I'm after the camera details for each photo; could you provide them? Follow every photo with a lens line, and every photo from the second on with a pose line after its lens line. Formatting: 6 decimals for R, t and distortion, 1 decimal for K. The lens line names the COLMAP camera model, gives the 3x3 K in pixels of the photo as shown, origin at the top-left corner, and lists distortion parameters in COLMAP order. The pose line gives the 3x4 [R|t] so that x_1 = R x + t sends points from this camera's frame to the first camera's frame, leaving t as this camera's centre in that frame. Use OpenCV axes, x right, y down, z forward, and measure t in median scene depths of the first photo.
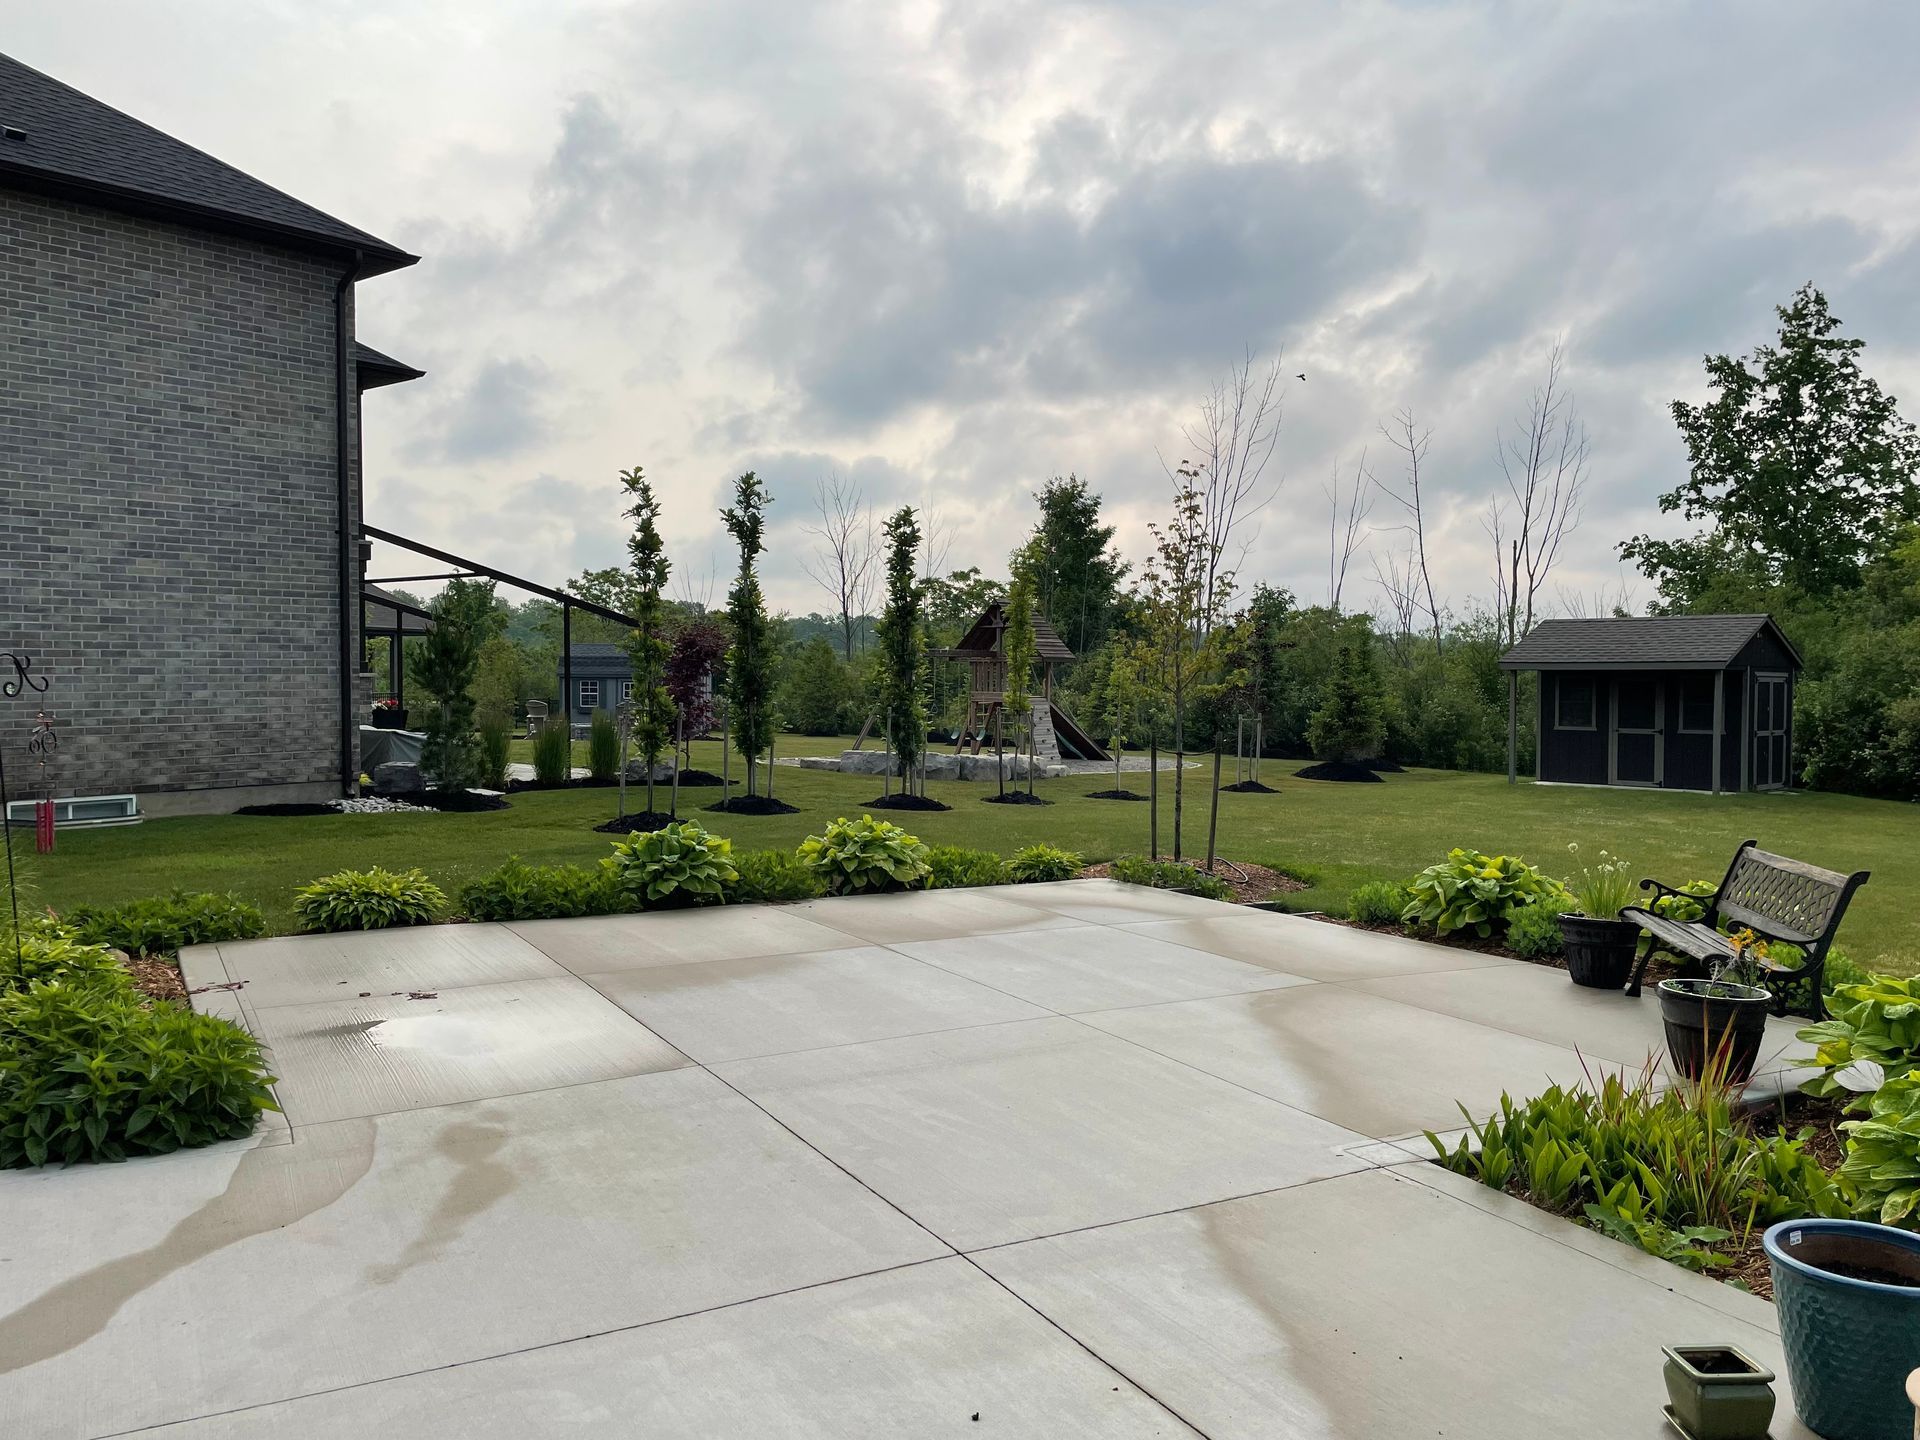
lens RADIAL K [[1452.1, 0, 968.1], [0, 1452.1, 710.9], [0, 0, 1]] dist [0.080039, -0.102882]
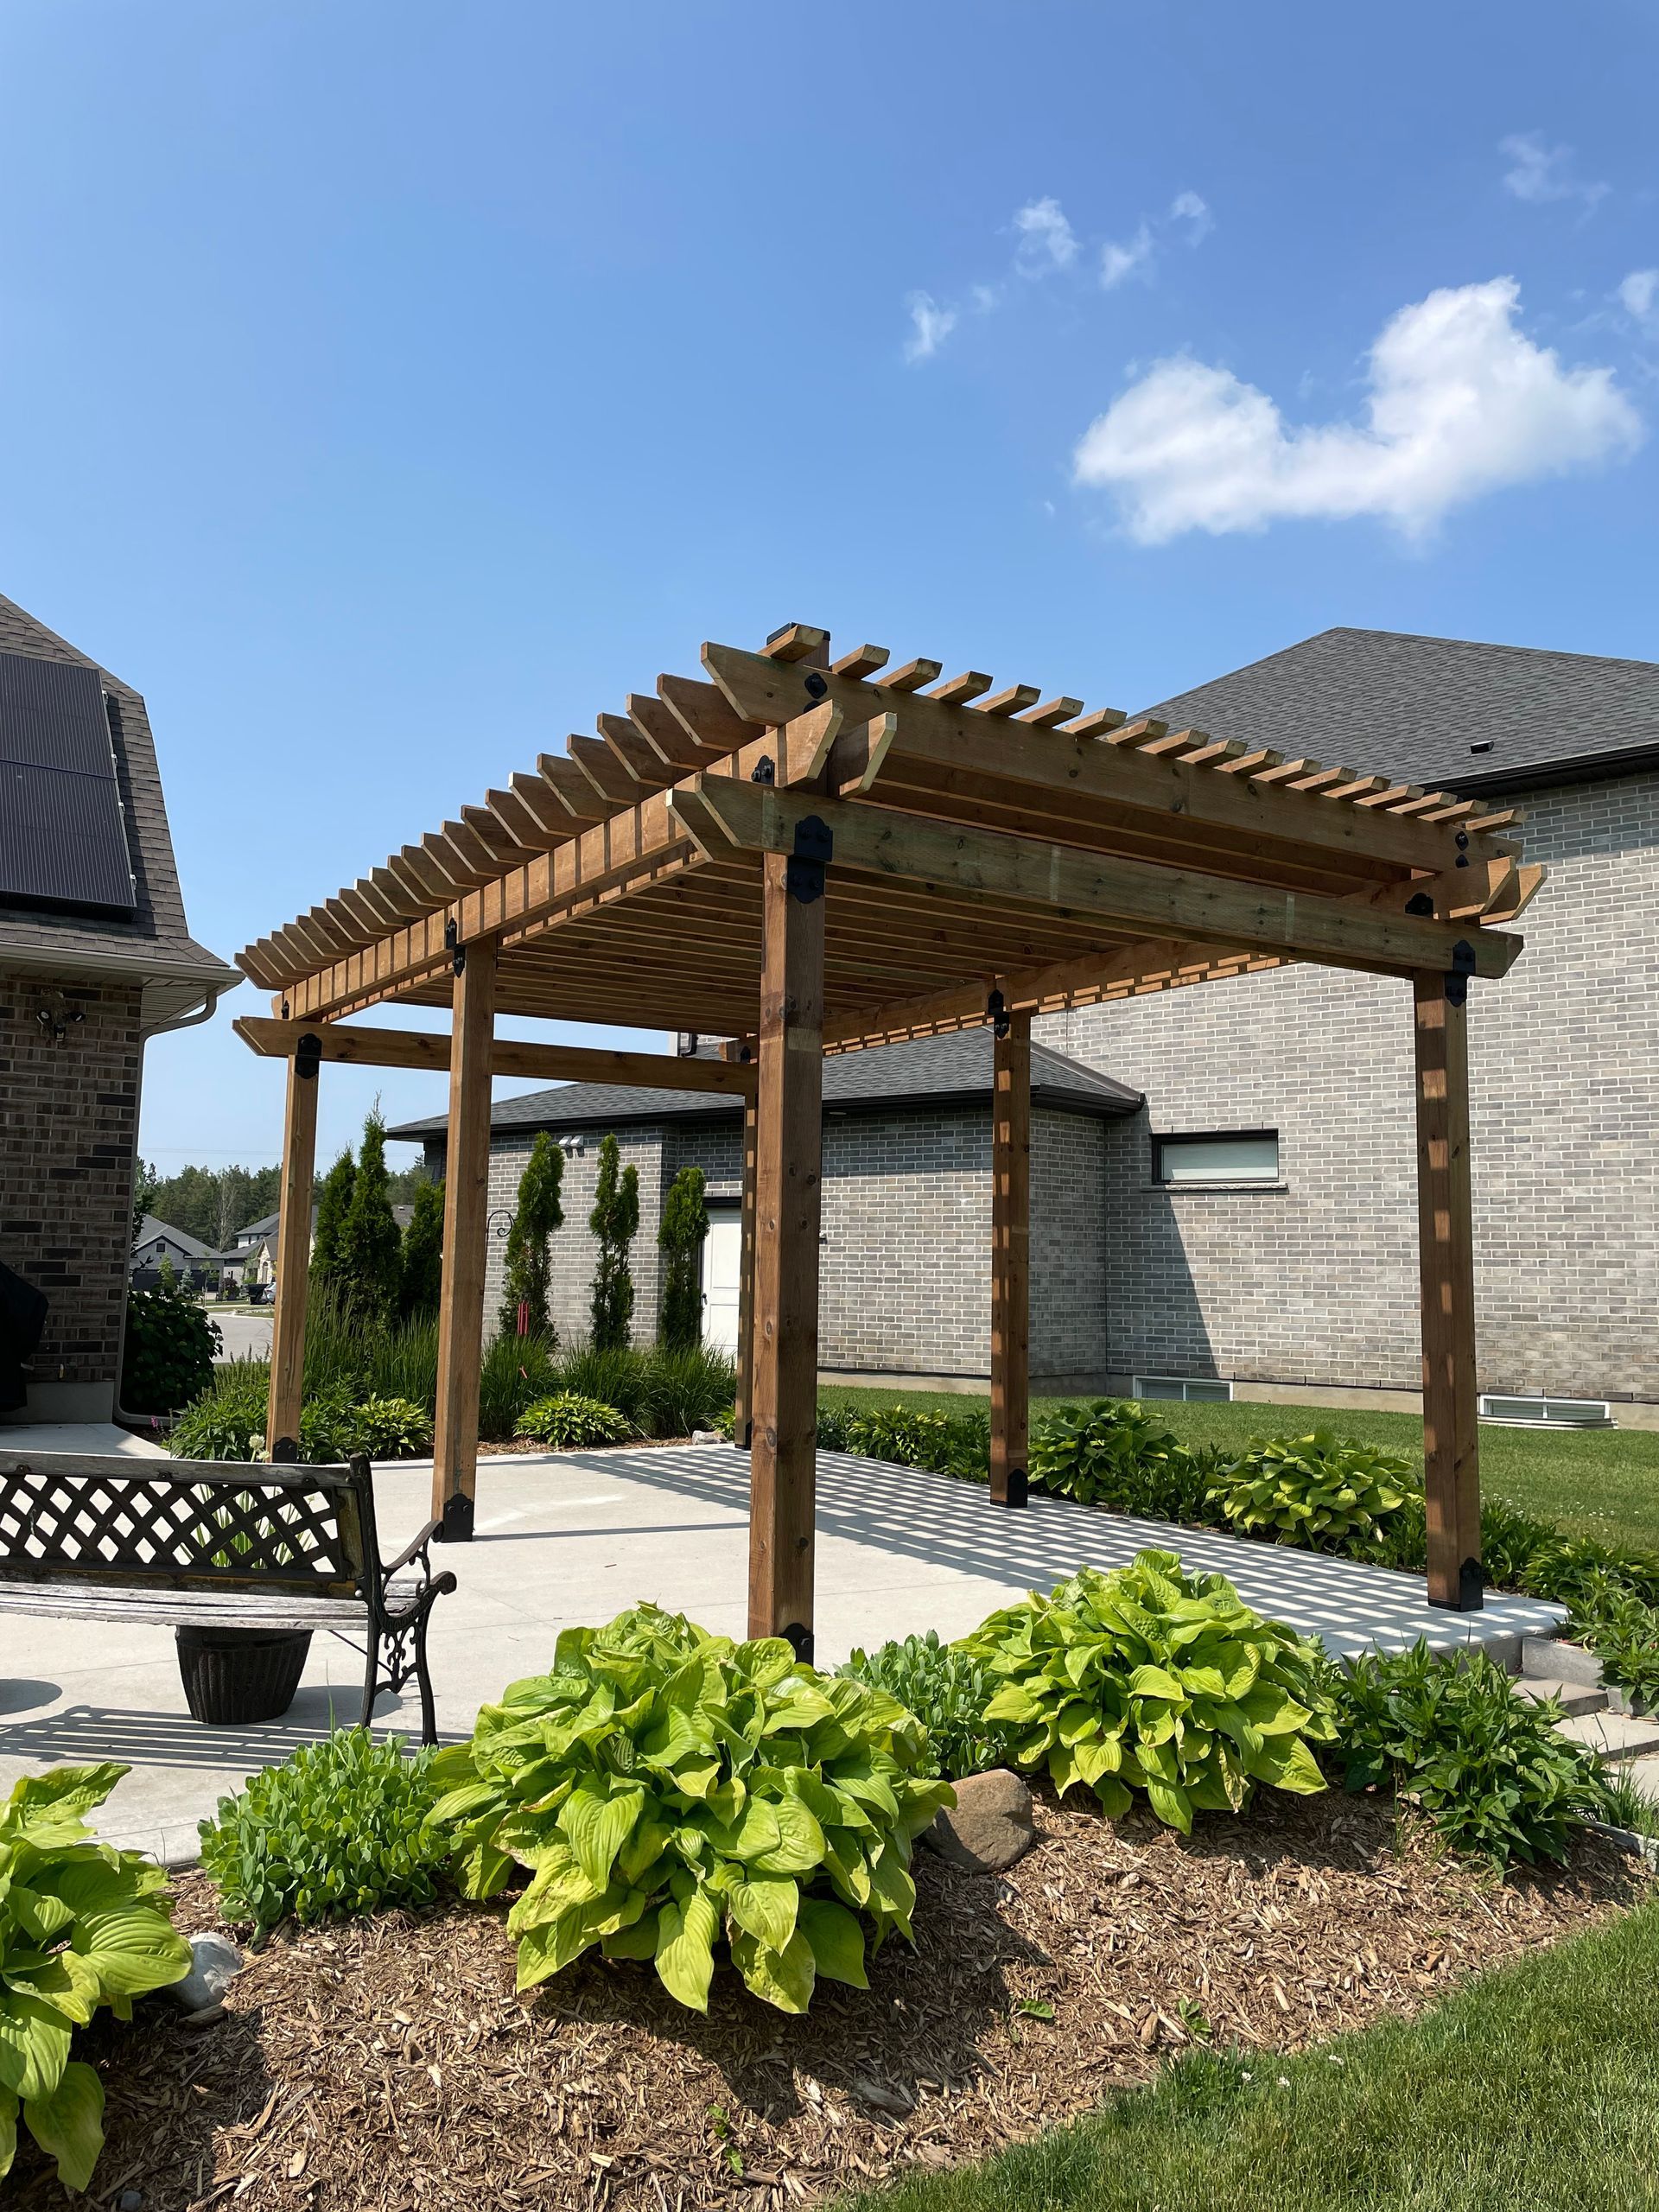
lens RADIAL K [[1673.0, 0, 820.5], [0, 1673.0, 1087.5], [0, 0, 1]] dist [0.080039, -0.102882]
pose [[0.023726, -0.114258, -0.993168, 0.464362], [-0.042730, 0.992424, -0.115193, 0.005830], [0.998805, 0.045171, 0.018664, 0.474564]]
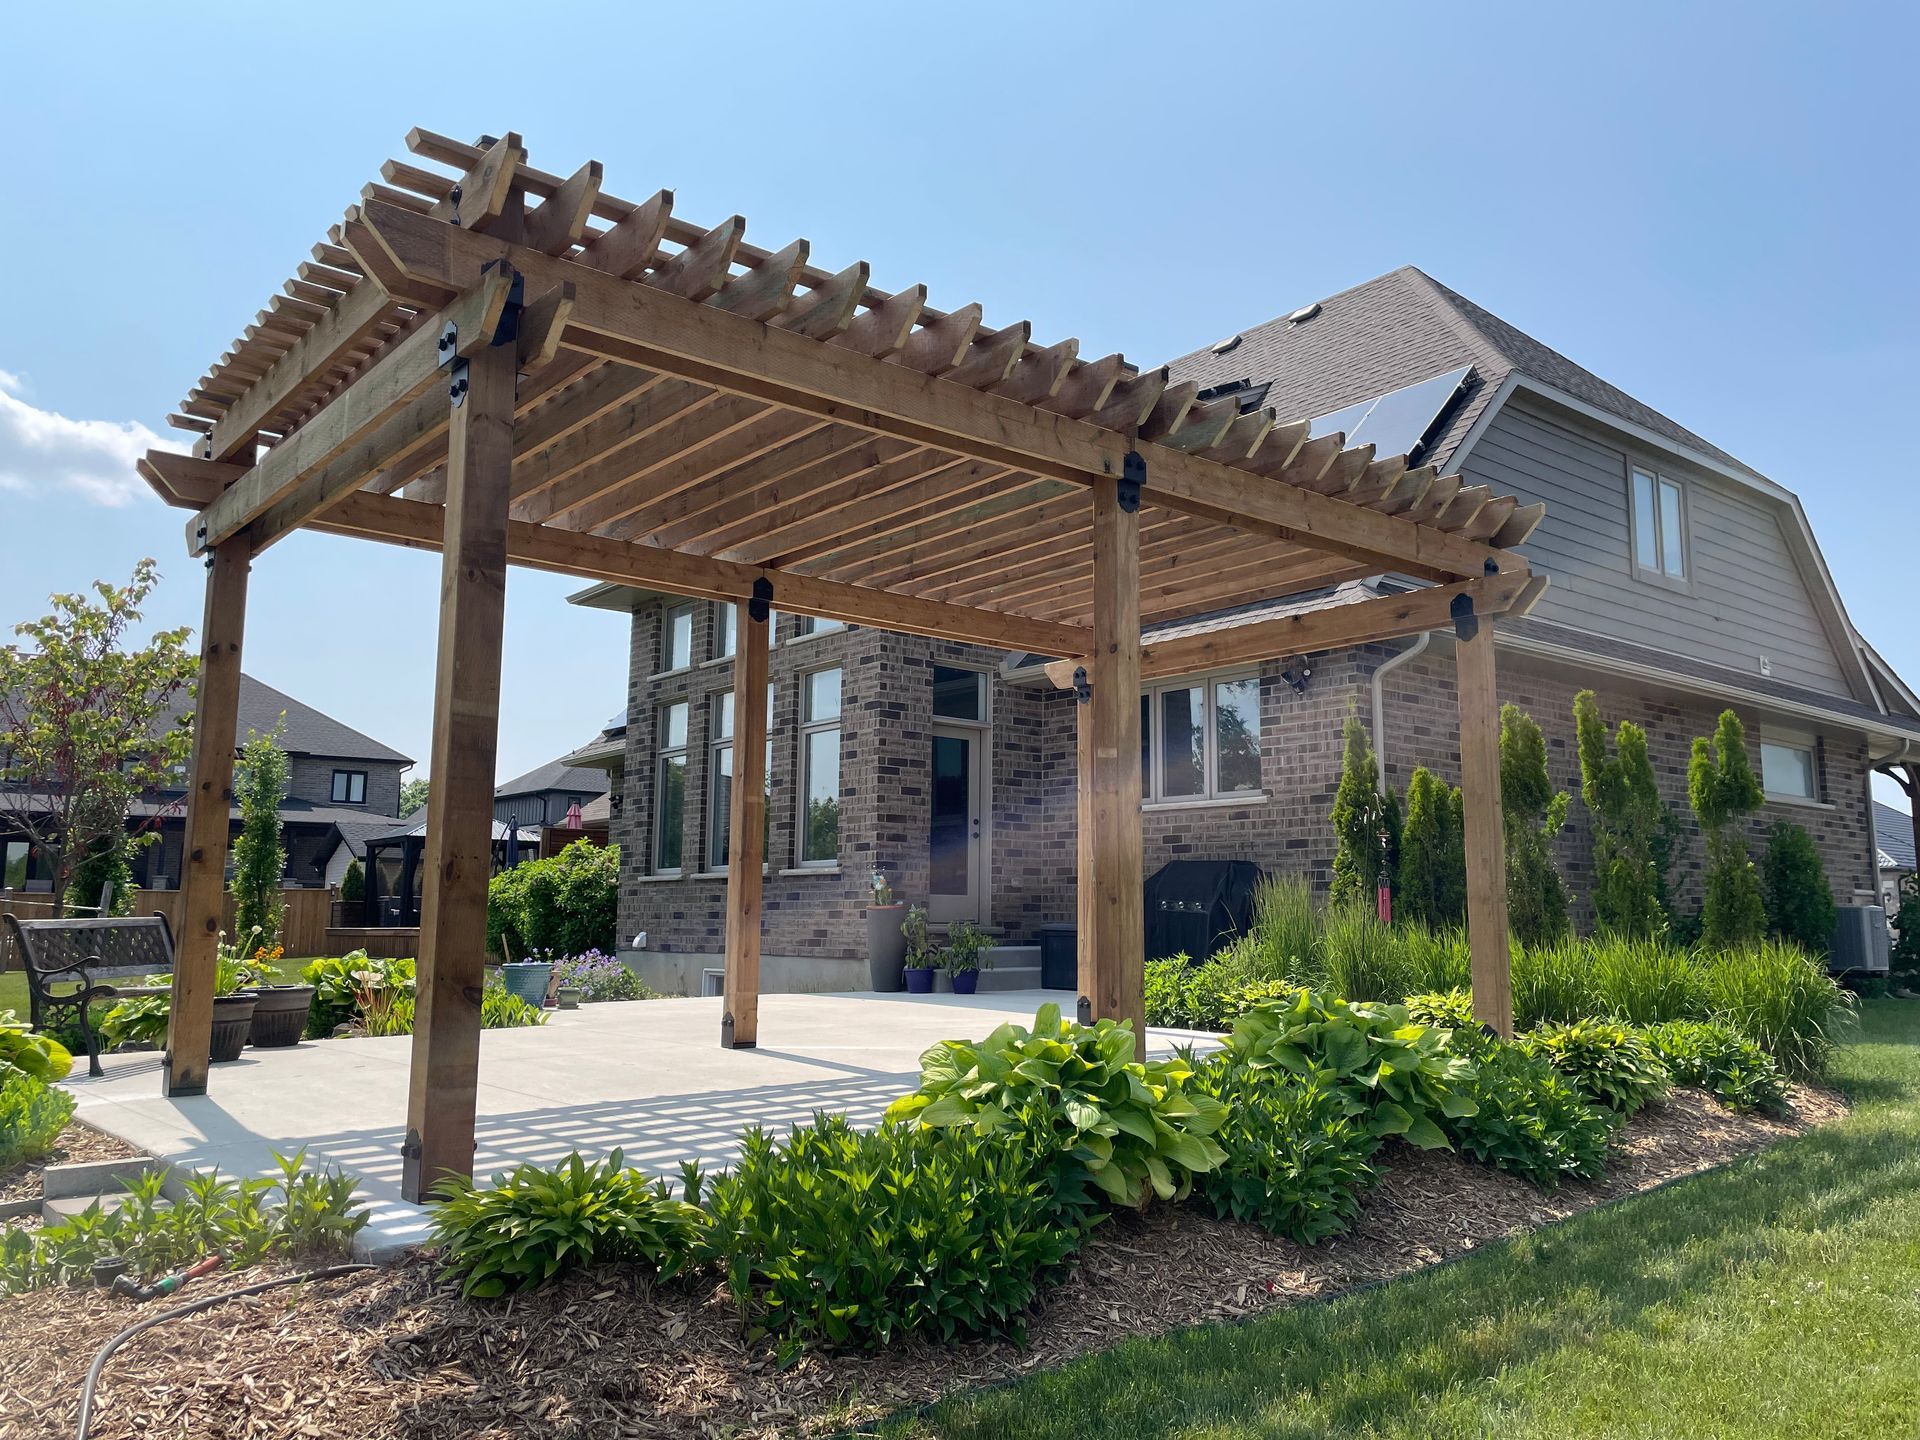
lens RADIAL K [[1452.1, 0, 1012.9], [0, 1452.1, 680.7], [0, 0, 1]] dist [0.080039, -0.102882]
pose [[-0.986566, -0.033954, -0.159793, -0.011959], [-0.011697, 0.990333, -0.138220, 0.020042], [0.162942, -0.134494, -0.977426, 0.928479]]
